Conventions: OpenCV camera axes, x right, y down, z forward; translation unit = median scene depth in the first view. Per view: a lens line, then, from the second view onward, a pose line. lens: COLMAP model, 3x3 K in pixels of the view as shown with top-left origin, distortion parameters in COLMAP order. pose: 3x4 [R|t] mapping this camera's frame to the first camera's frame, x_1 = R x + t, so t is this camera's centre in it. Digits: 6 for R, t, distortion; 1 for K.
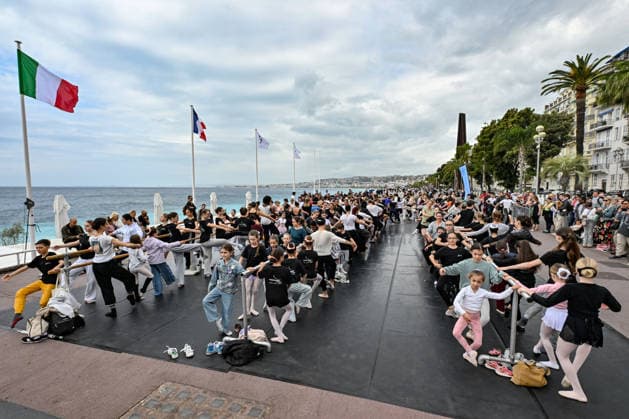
lens RADIAL K [[307.8, 0, 314.5], [0, 307.8, 209.5], [0, 0, 1]] dist [0.000543, 0.001320]
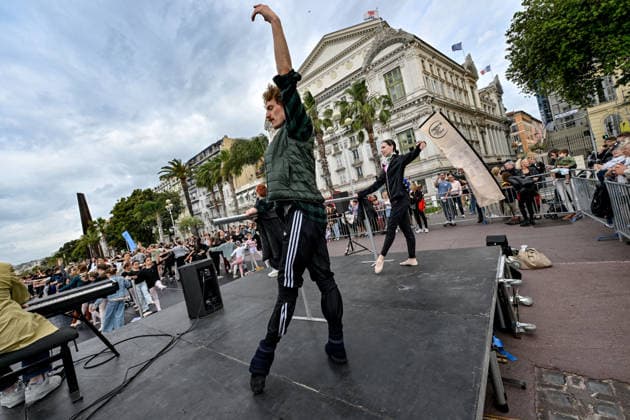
lens RADIAL K [[252.6, 0, 315.0], [0, 252.6, 210.0], [0, 0, 1]] dist [0.003192, 0.000502]
pose [[0.349081, -0.066215, 0.934750, -0.115092], [0.284413, 0.957934, -0.038356, 0.018782], [-0.892890, 0.279245, 0.353229, -0.045313]]
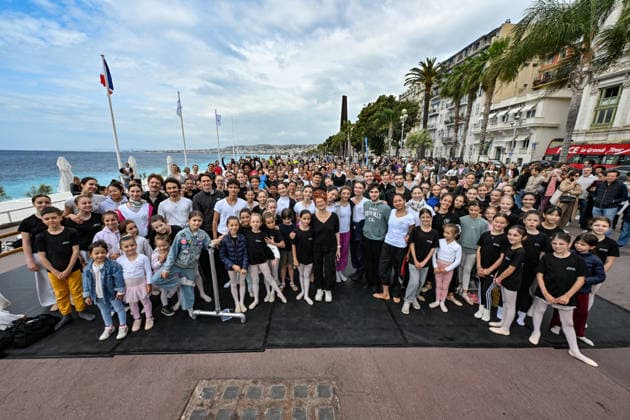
lens RADIAL K [[244.5, 0, 311.5], [0, 244.5, 213.1], [0, 0, 1]] dist [0.000741, 0.000045]
pose [[0.943974, -0.067549, 0.323032, -0.030695], [0.013504, 0.985915, 0.166702, -0.000715], [-0.329742, -0.153000, 0.931591, 0.027690]]
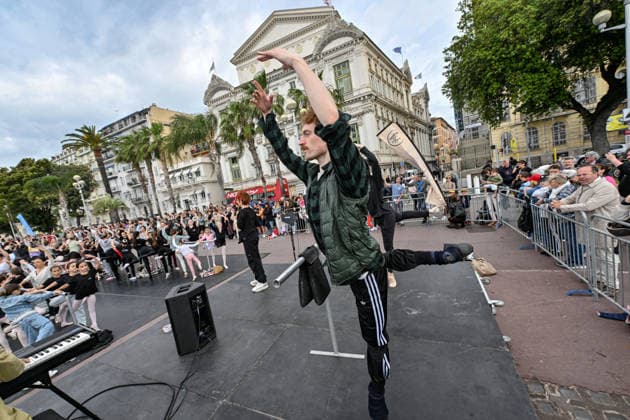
lens RADIAL K [[249.8, 0, 318.3], [0, 249.8, 209.6], [0, 0, 1]] dist [0.003190, 0.000197]
pose [[0.106019, -0.115458, 0.987638, -0.115643], [0.238038, 0.967304, 0.087529, 0.004024], [-0.965452, 0.225815, 0.130036, -0.029421]]
